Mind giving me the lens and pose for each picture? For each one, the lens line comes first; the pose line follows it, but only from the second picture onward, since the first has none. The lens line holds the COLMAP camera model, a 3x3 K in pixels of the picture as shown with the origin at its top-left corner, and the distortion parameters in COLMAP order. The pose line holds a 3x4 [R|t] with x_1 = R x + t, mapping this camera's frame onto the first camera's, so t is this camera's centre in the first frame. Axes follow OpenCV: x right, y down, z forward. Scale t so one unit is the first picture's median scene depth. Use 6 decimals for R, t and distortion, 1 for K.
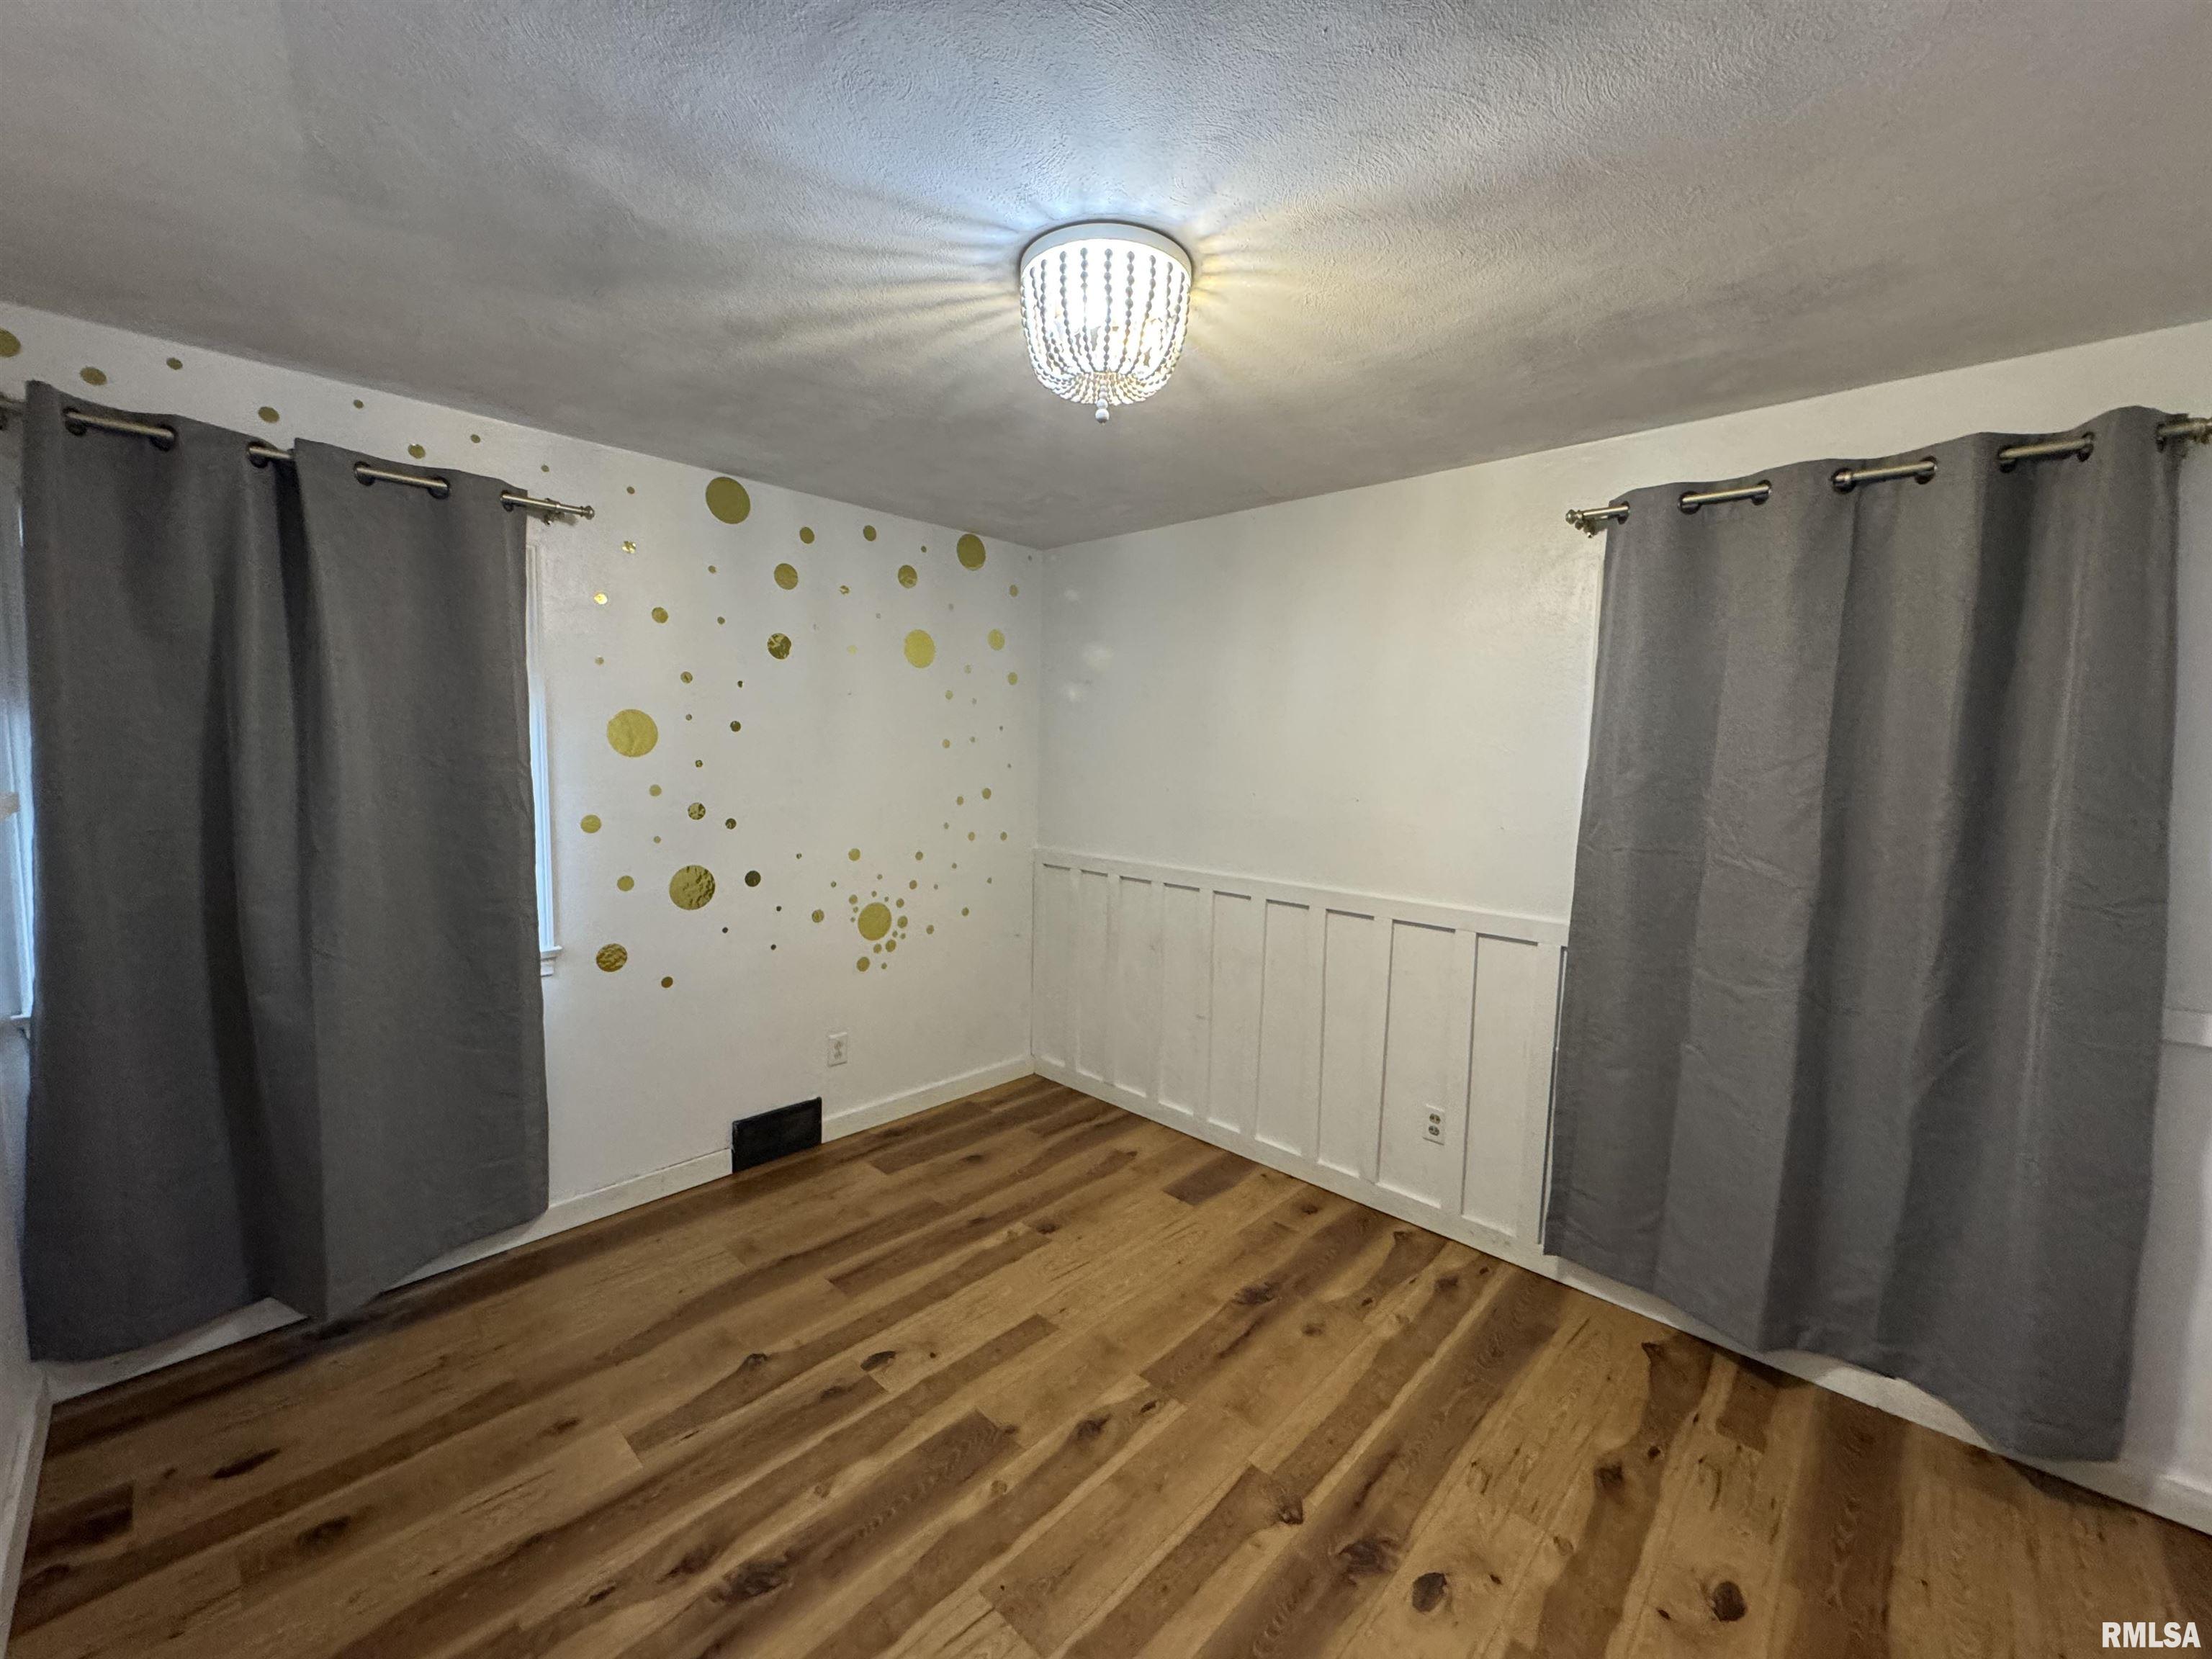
lens RADIAL K [[875.2, 0, 1106.0], [0, 875.2, 829.5], [0, 0, 1]] dist [-0.000015, -0.000005]
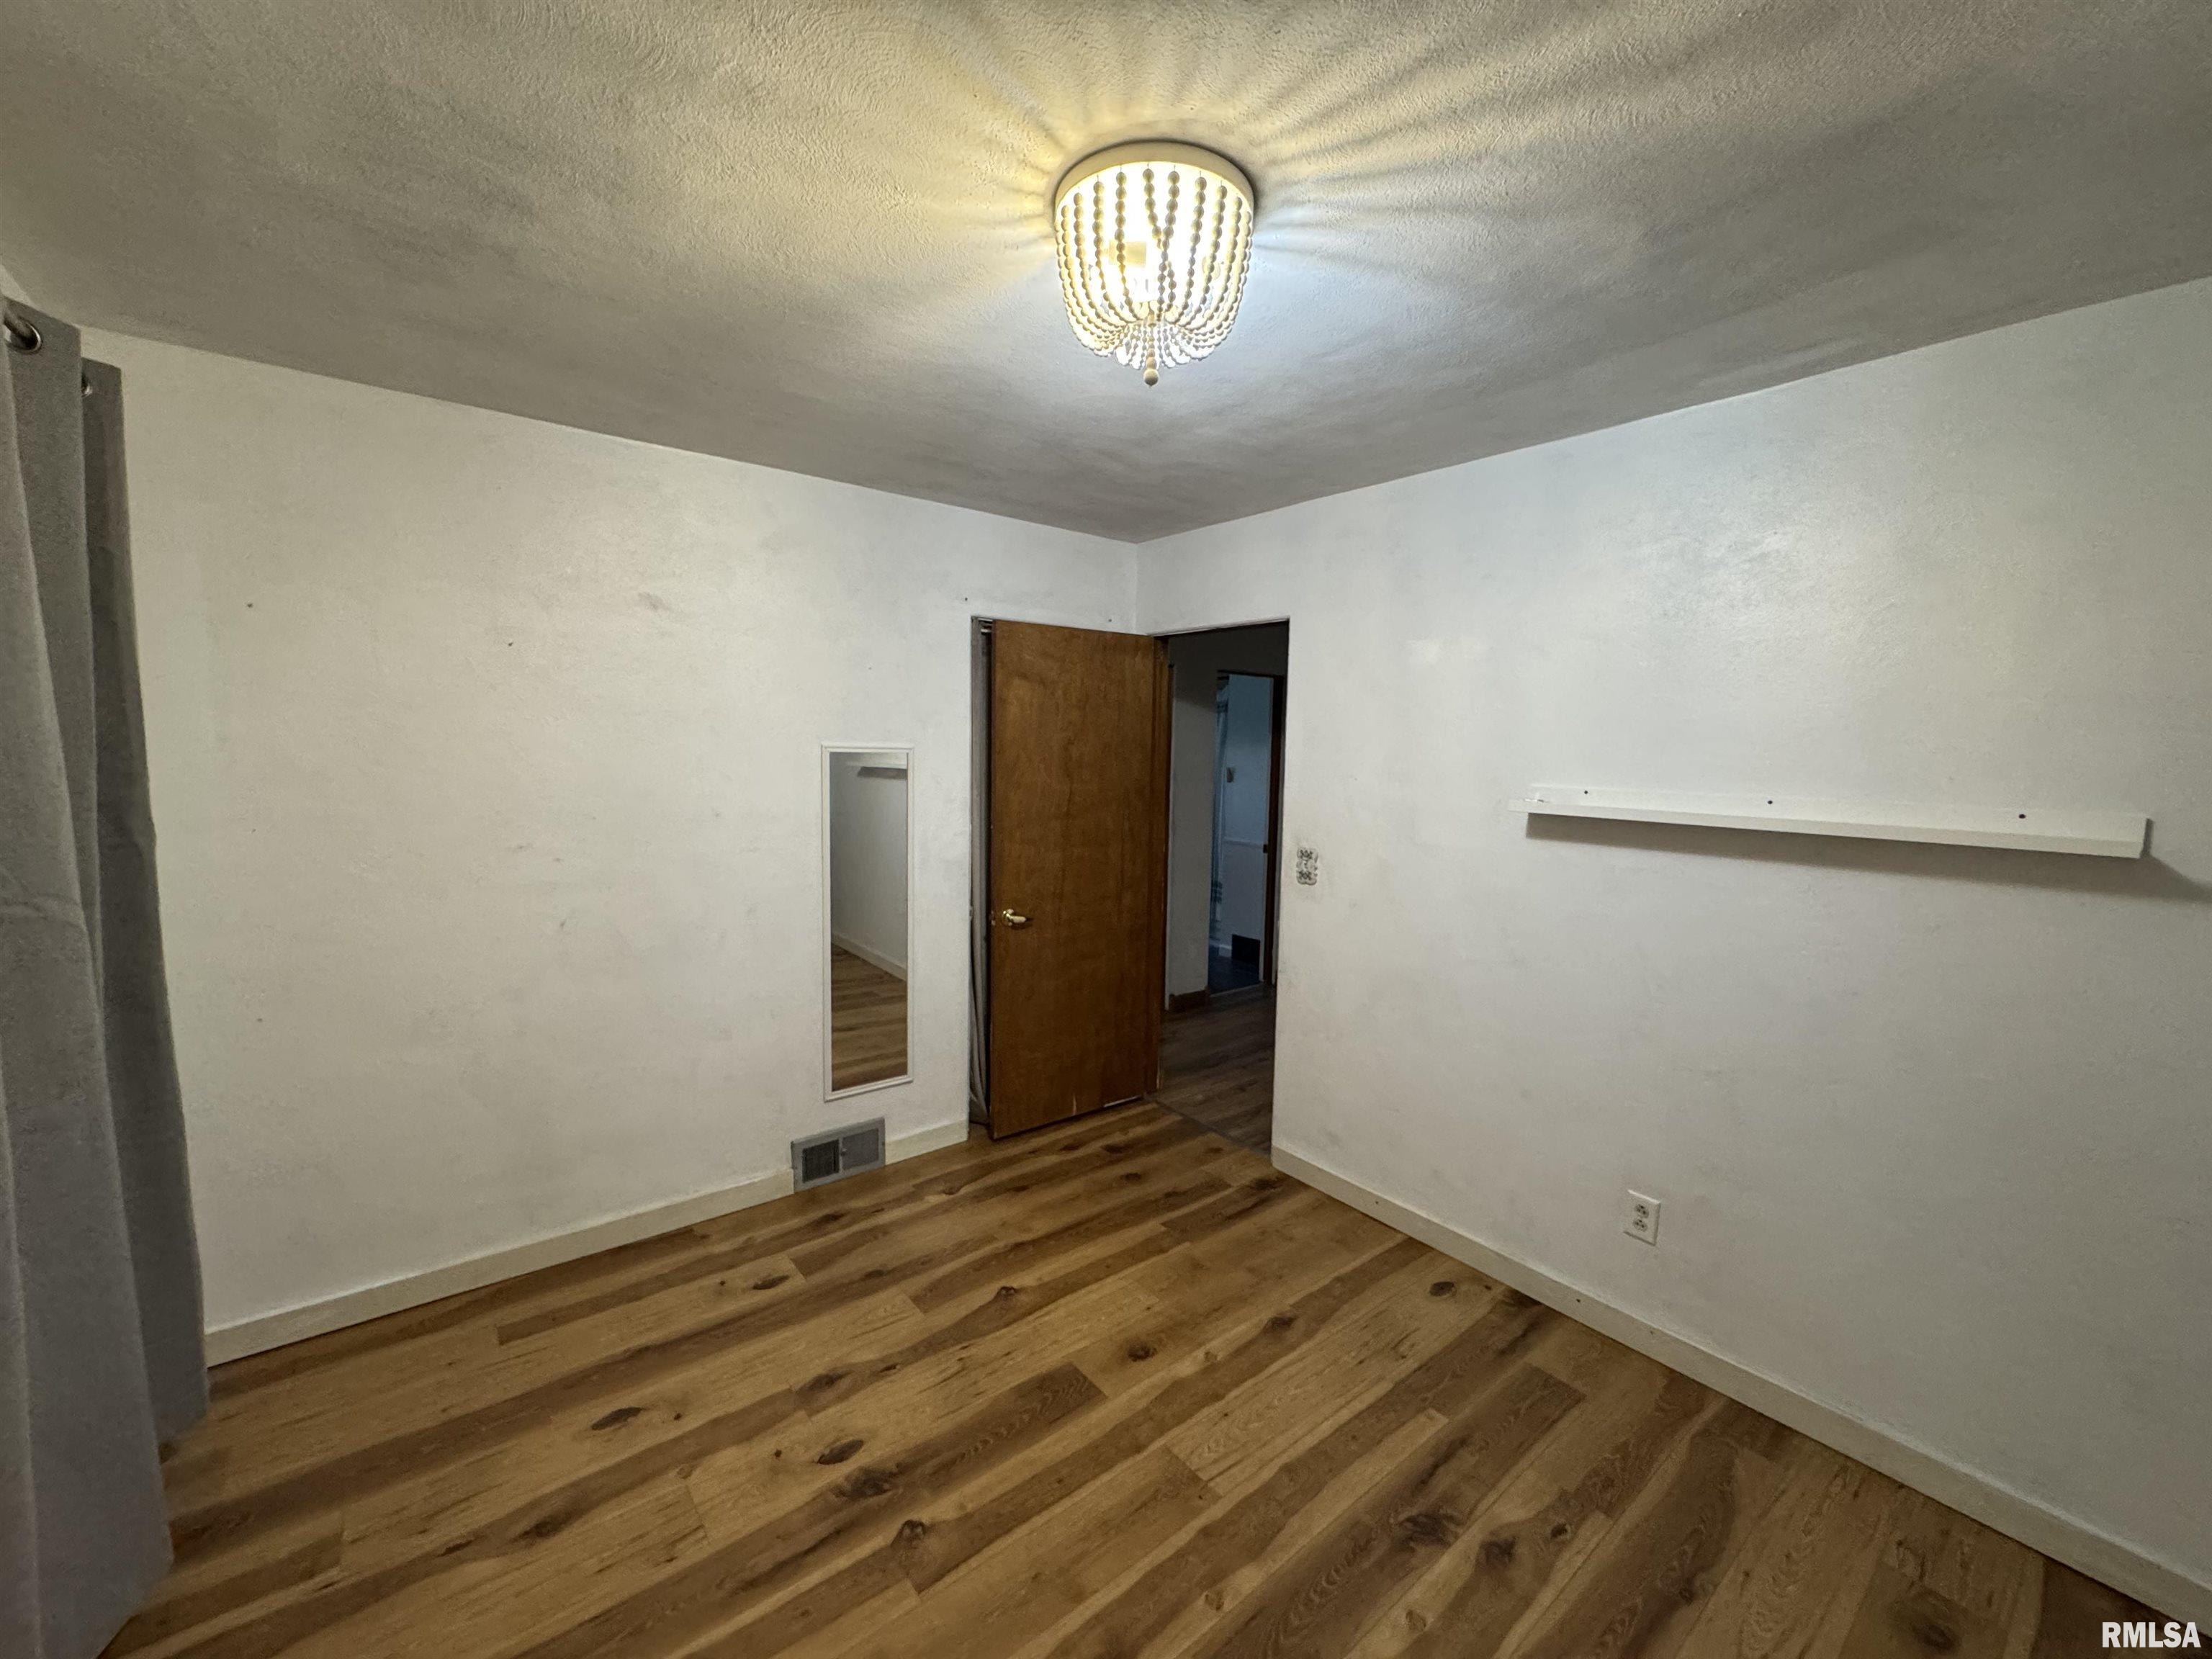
lens RADIAL K [[875.2, 0, 1106.0], [0, 875.2, 829.5], [0, 0, 1]] dist [-0.000015, -0.000005]
pose [[-0.988955, -0.053812, 0.138103, -0.101684], [-0.027304, 0.981962, 0.187098, -0.187847], [-0.145680, 0.181260, -0.972585, 1.874846]]
